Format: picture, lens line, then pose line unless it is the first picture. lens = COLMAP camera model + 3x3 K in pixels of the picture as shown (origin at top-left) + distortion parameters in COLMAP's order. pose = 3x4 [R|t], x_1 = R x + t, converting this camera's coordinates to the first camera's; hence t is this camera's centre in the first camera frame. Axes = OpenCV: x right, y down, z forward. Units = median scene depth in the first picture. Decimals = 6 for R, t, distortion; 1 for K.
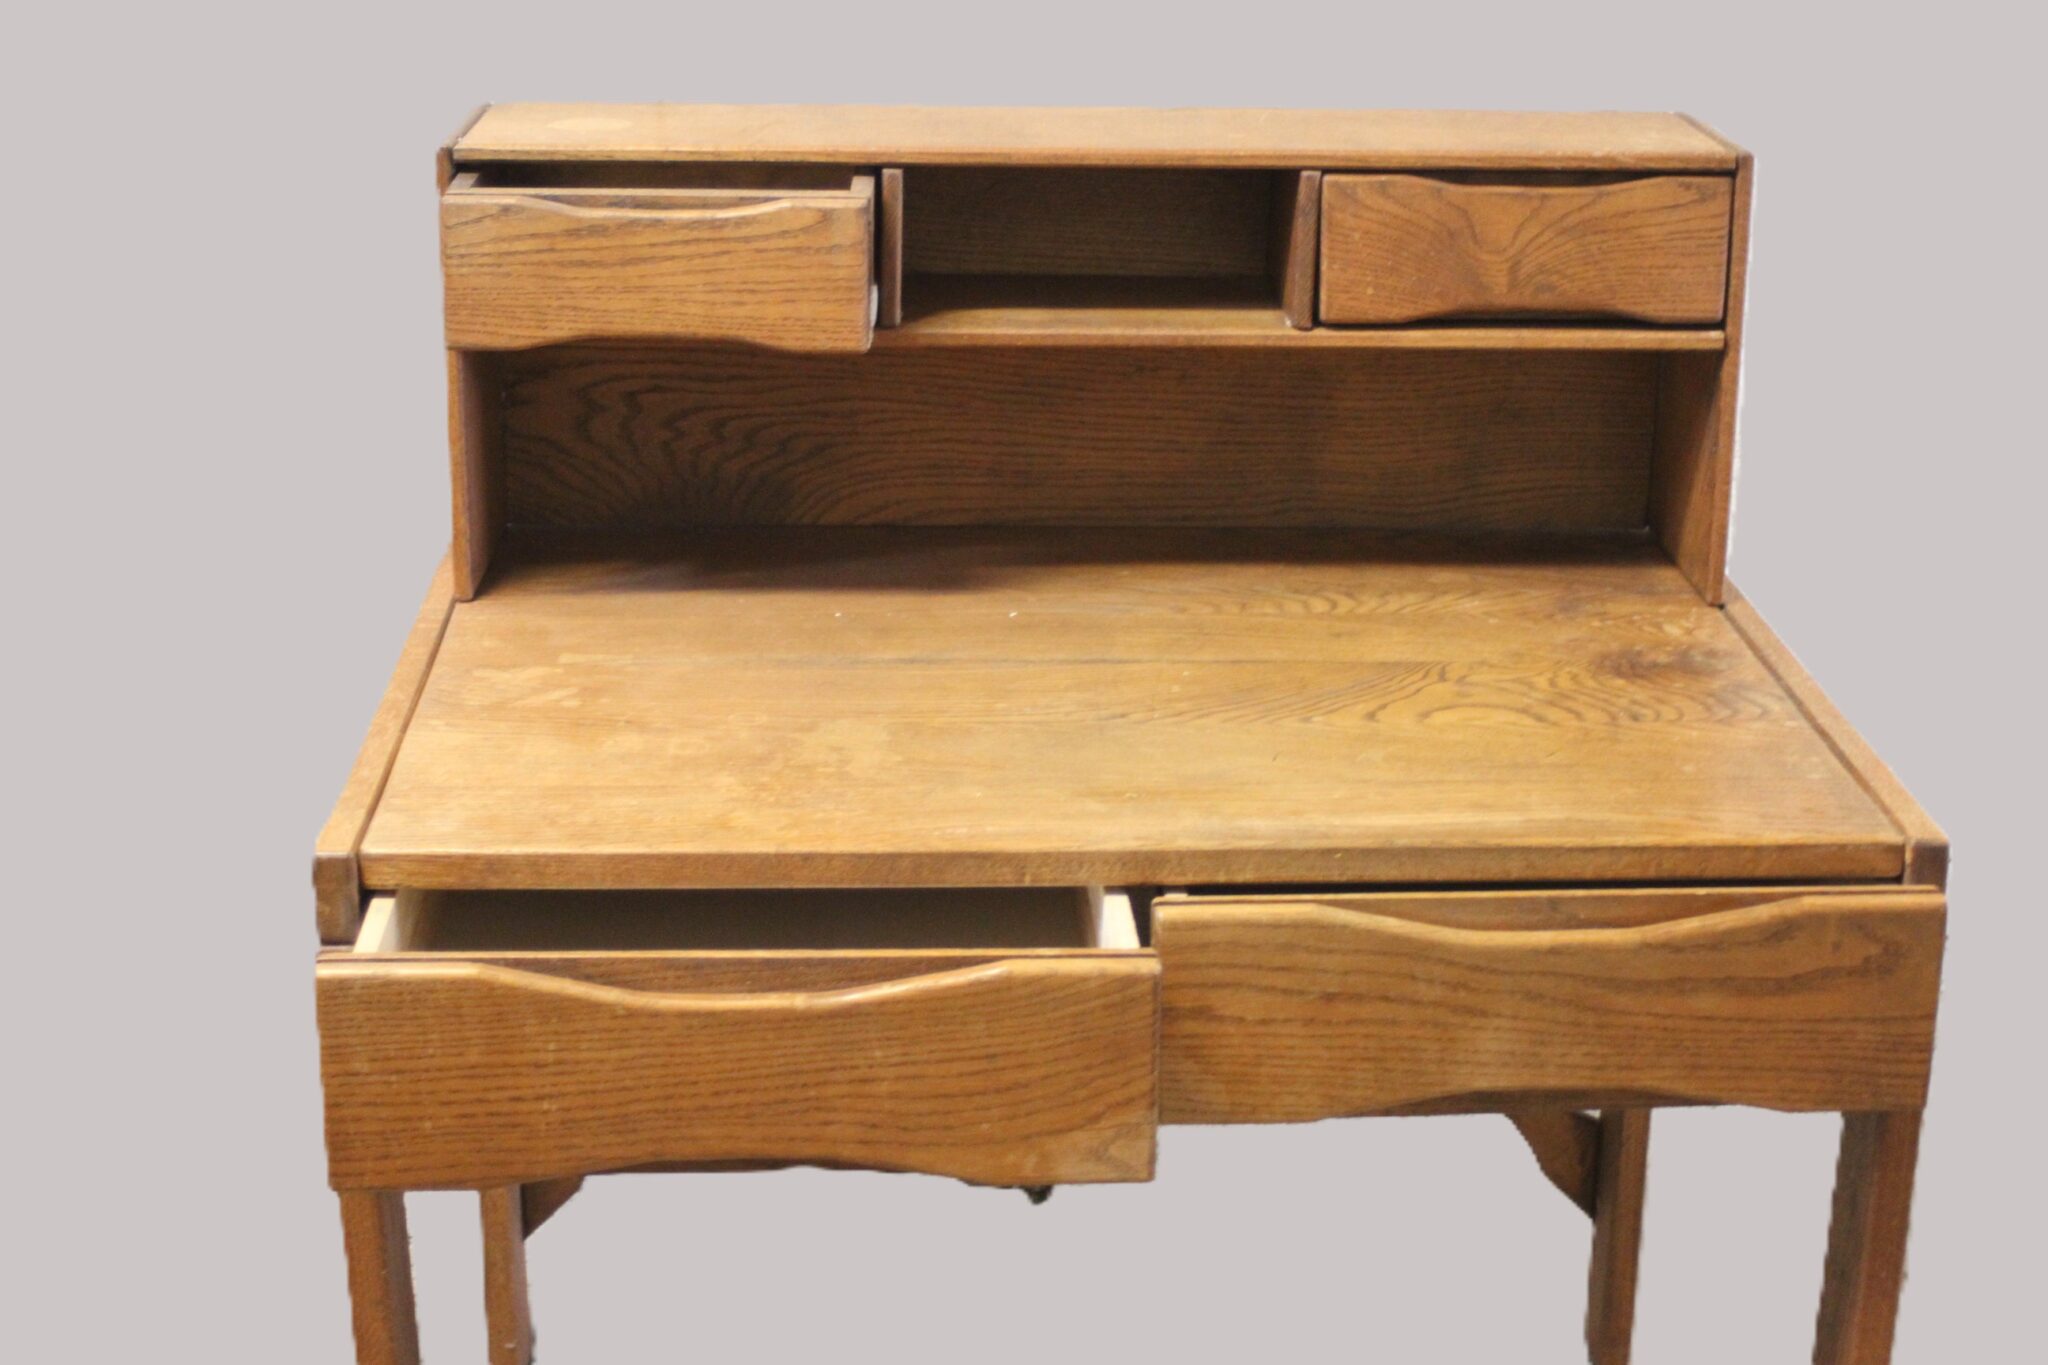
lens RADIAL K [[2983.0, 0, 1024.0], [0, 2983.0, 682.5], [0, 0, 1]] dist [-0.034769, -0.118754]
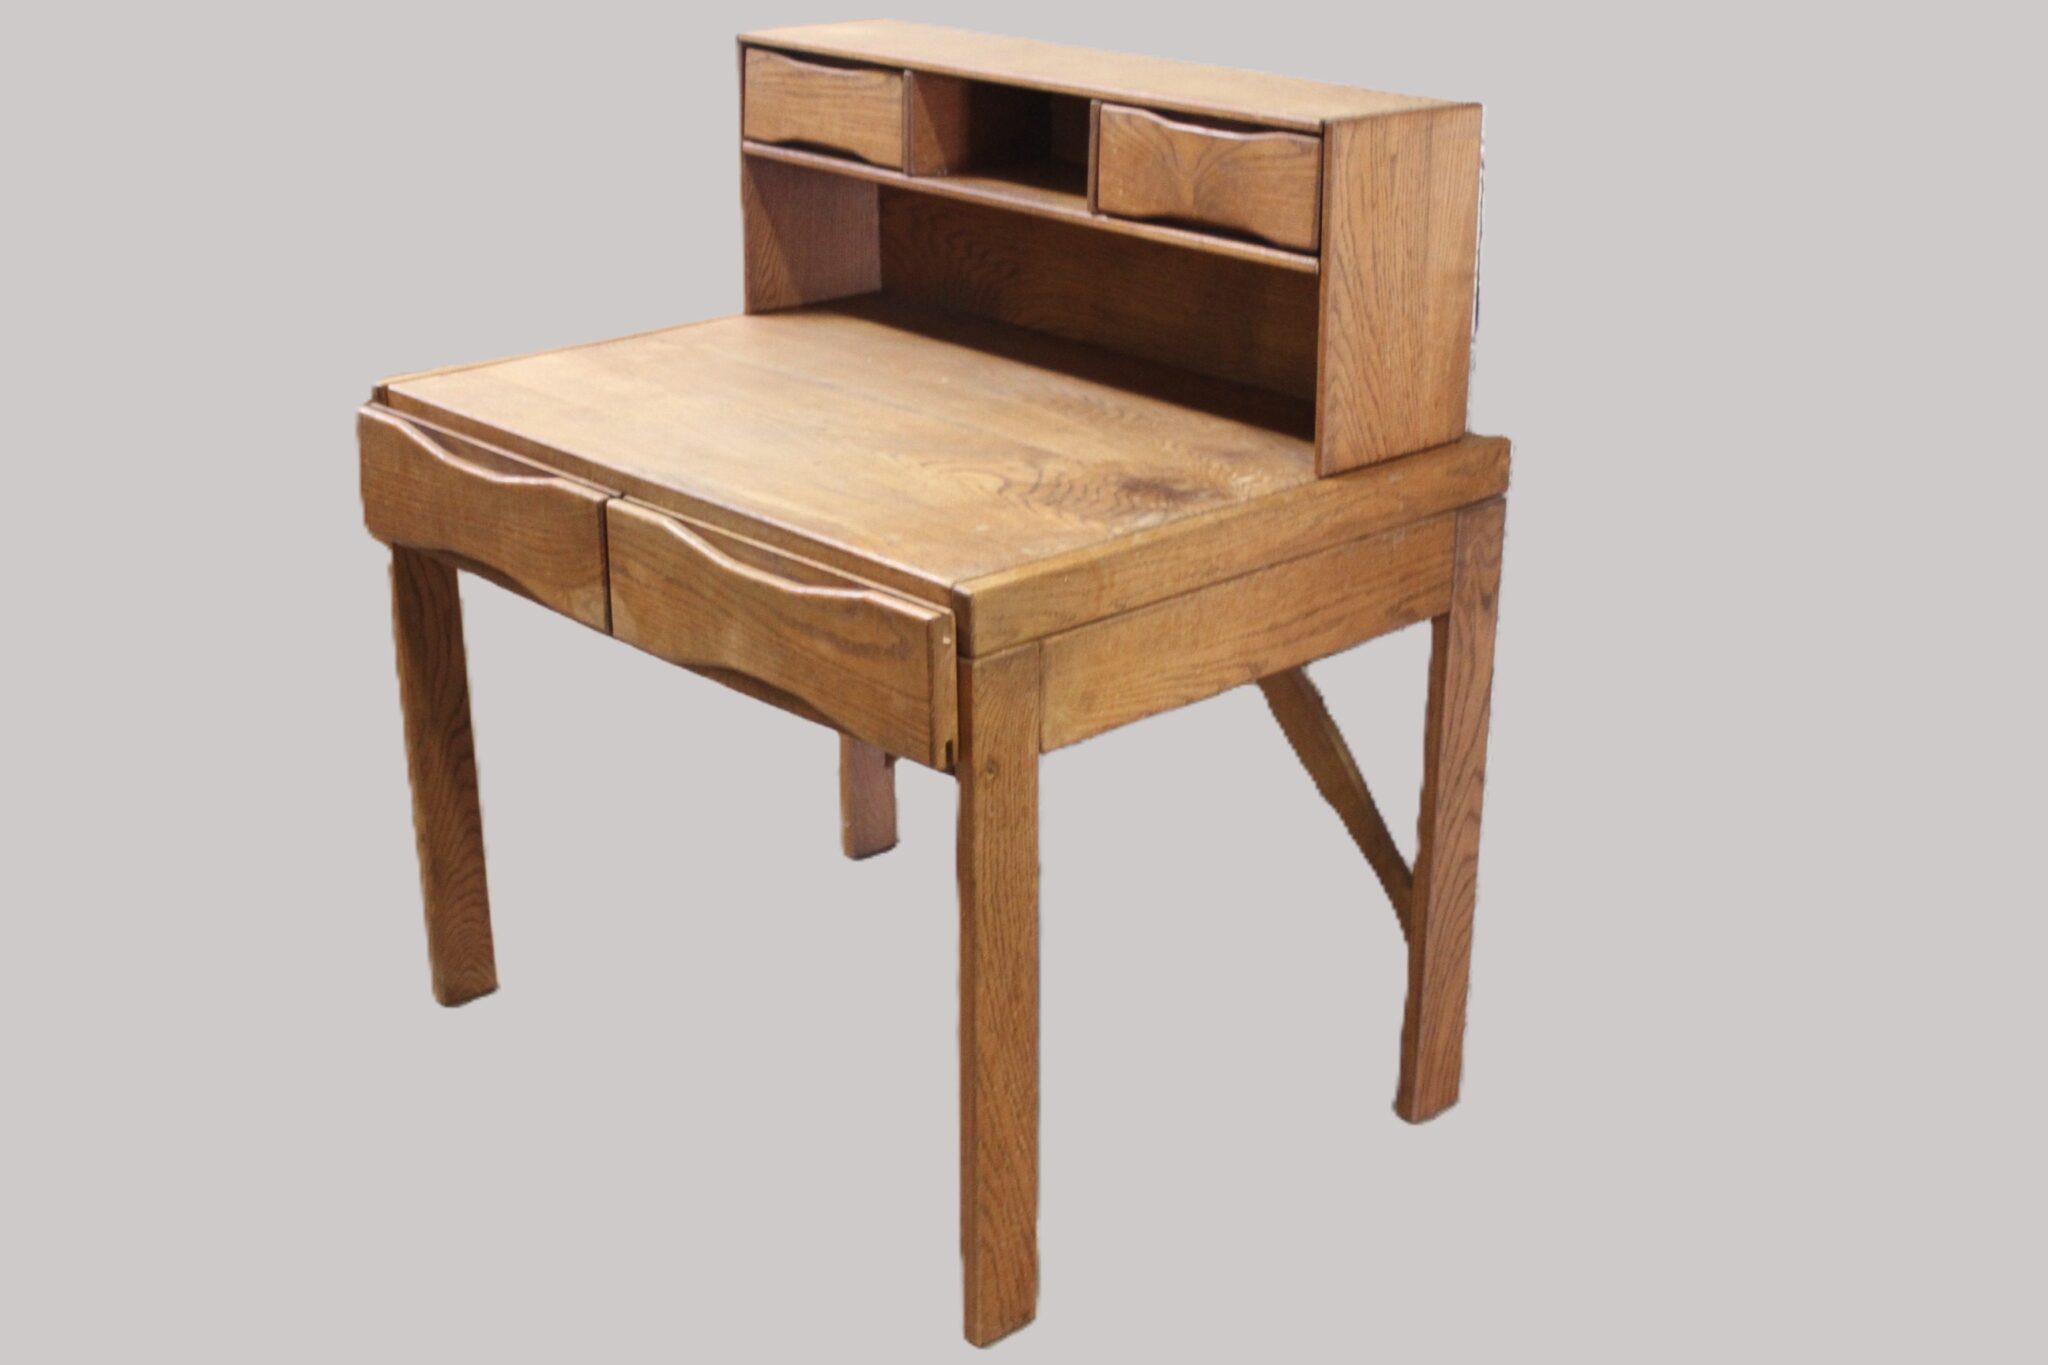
lens RADIAL K [[2639.7, 0, 1021.1], [0, 2639.7, 774.3], [0, 0, 1]] dist [-0.099637, -0.023102]
pose [[0.638645, 0.284254, -0.715075, 1.040677], [-0.242872, 0.956231, 0.163204, -0.060303], [0.730168, 0.069442, 0.679730, 0.153000]]
